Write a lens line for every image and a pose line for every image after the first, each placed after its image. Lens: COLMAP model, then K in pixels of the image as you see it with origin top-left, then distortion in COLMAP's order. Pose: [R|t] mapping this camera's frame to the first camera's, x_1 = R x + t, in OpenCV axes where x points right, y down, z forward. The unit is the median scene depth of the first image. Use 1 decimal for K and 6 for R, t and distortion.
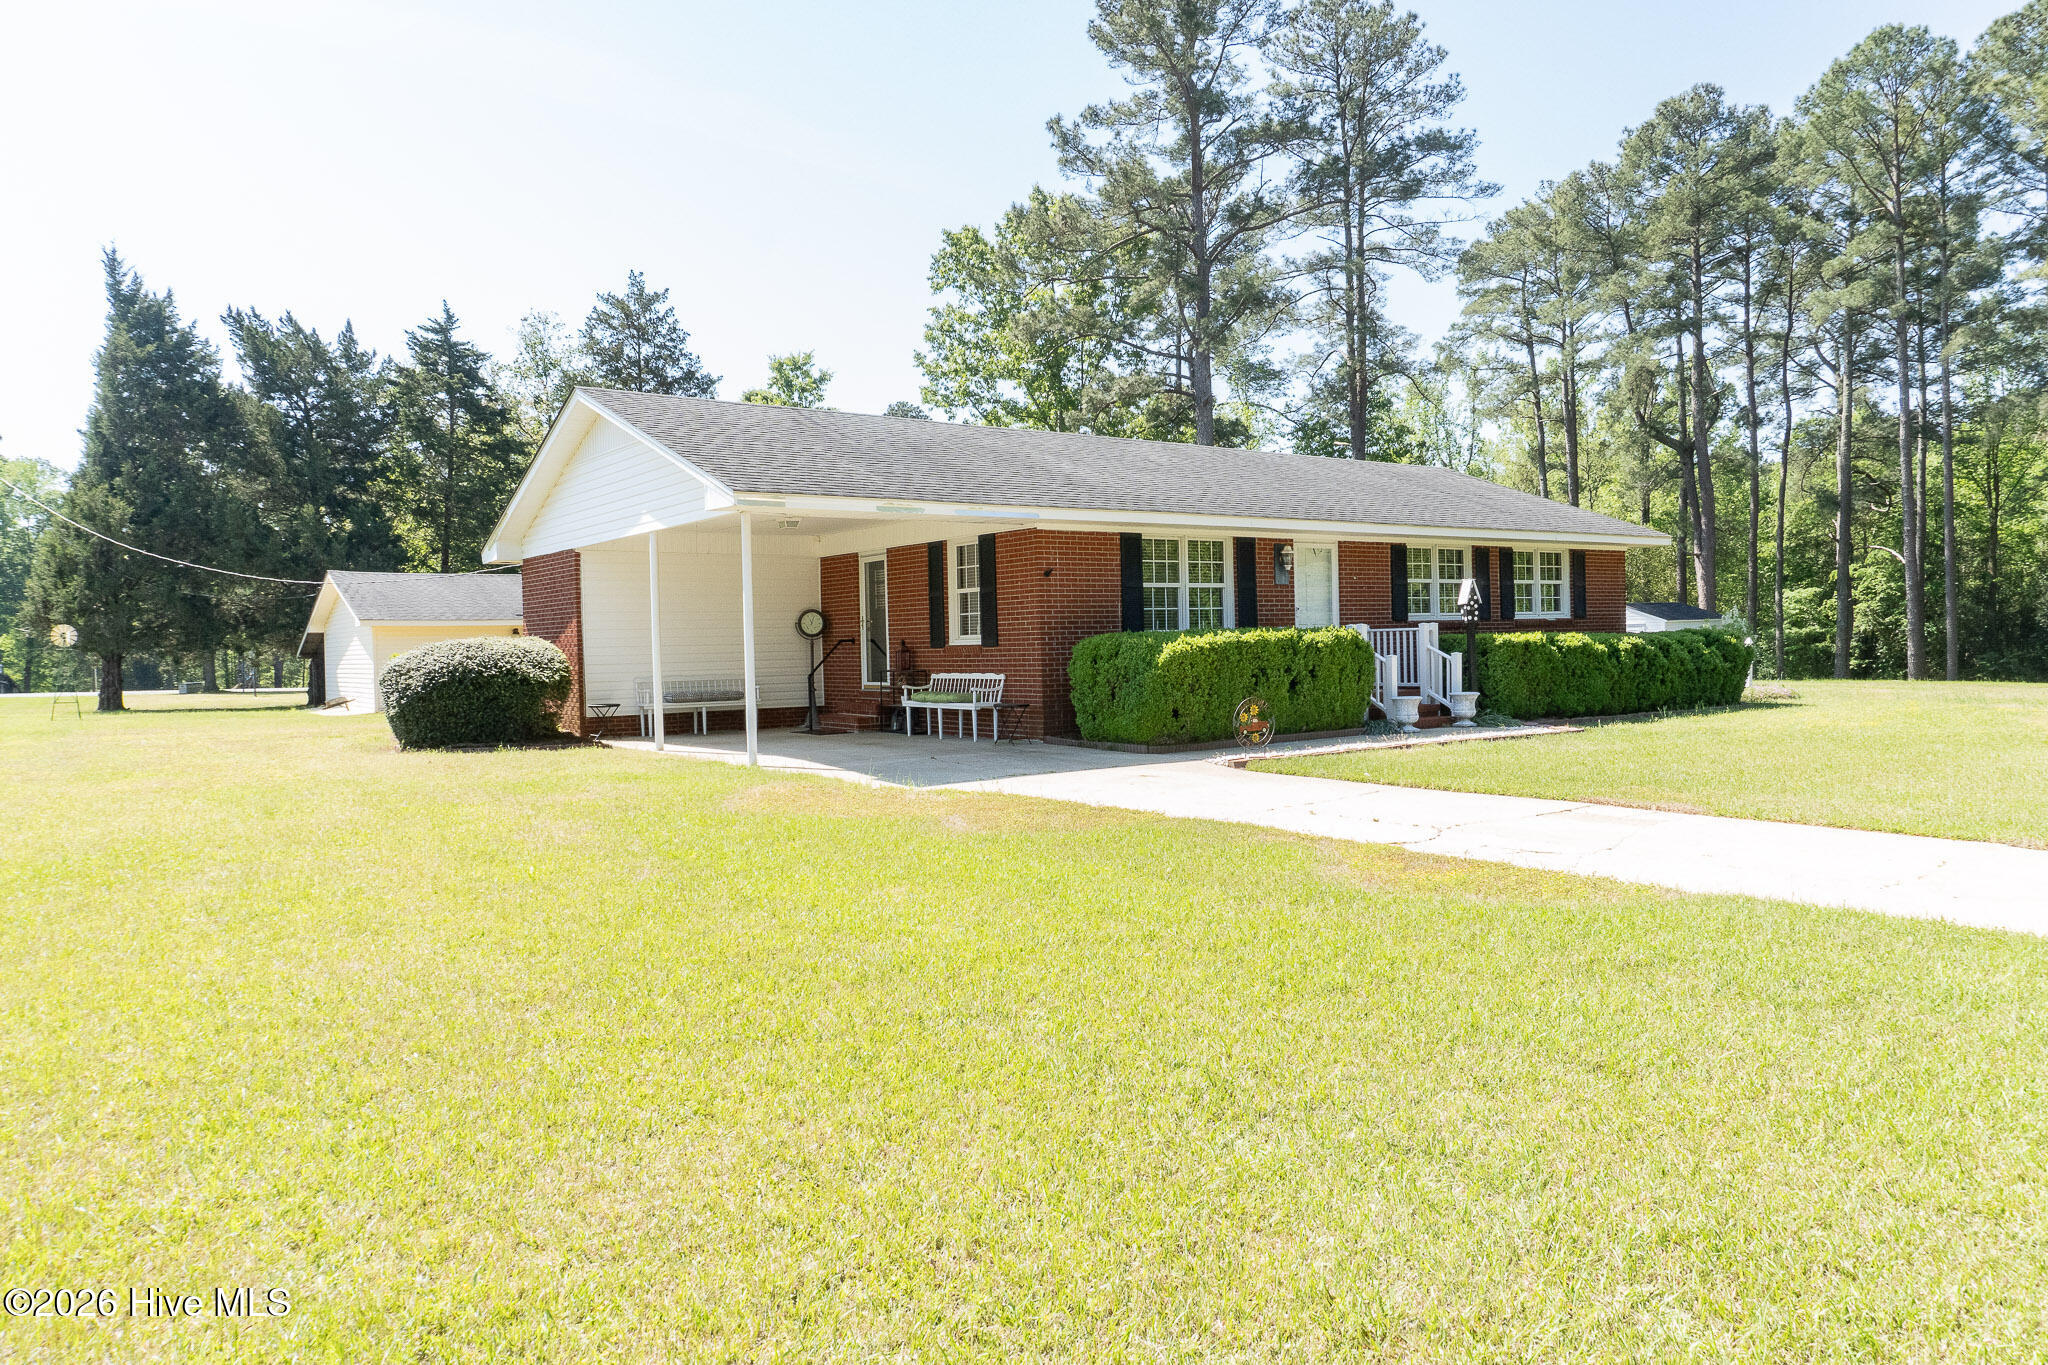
lens RADIAL K [[1356.7, 0, 1017.3], [0, 1356.7, 690.1], [0, 0, 1]] dist [-0.027070, 0.000730]
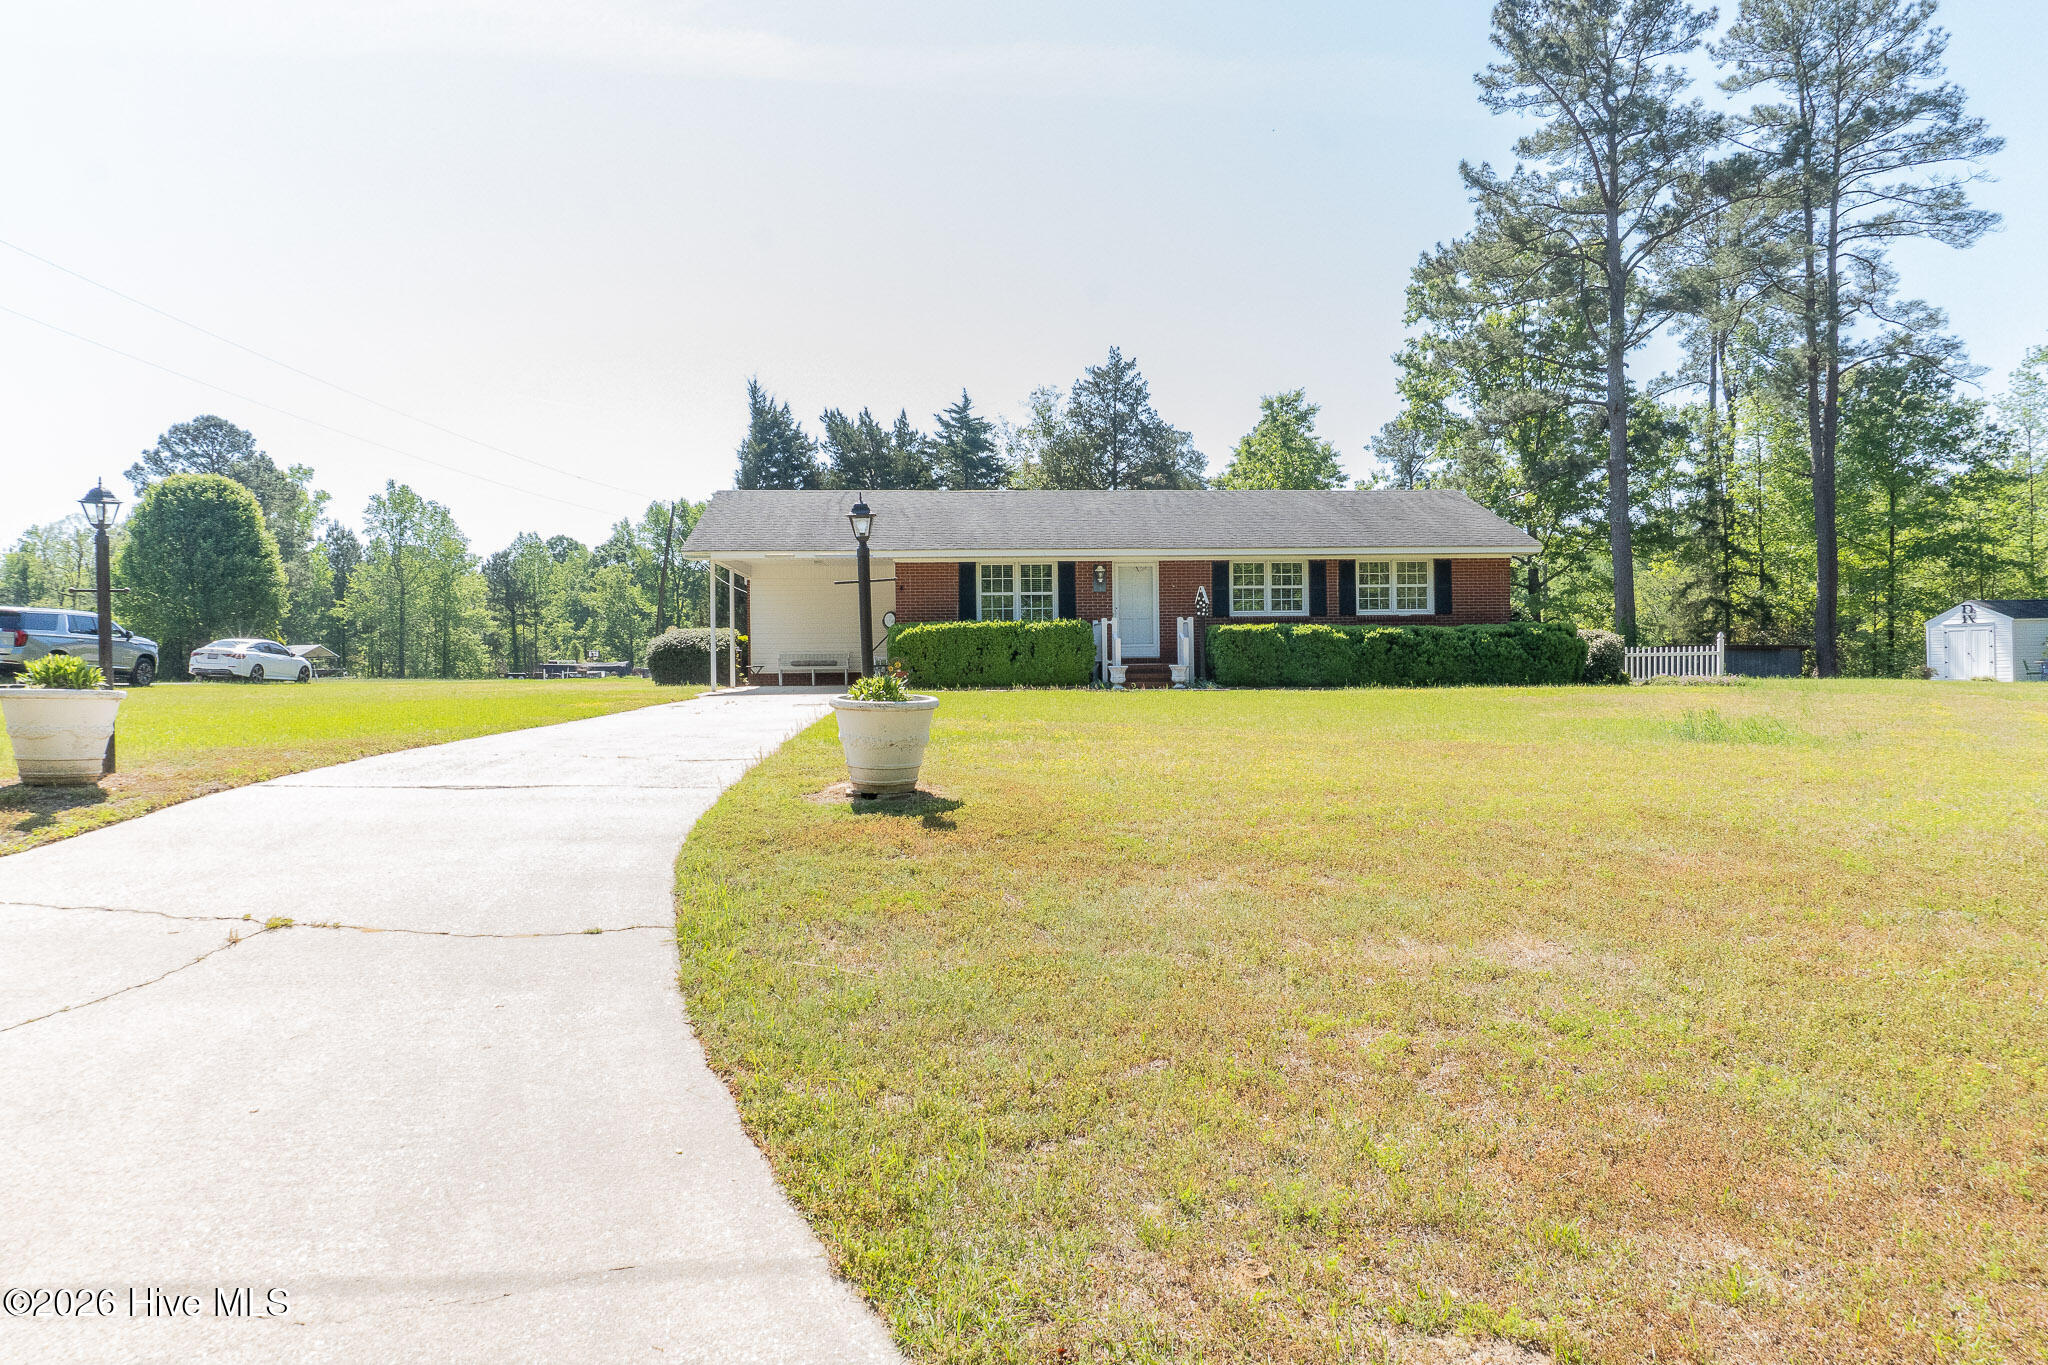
lens RADIAL K [[1356.7, 0, 1017.3], [0, 1356.7, 690.1], [0, 0, 1]] dist [-0.027070, 0.000730]
pose [[0.841241, 0.023480, -0.540150, 0.285063], [-0.026790, 0.999640, 0.001730, 0.009084], [0.539996, 0.013016, 0.841567, -0.092922]]
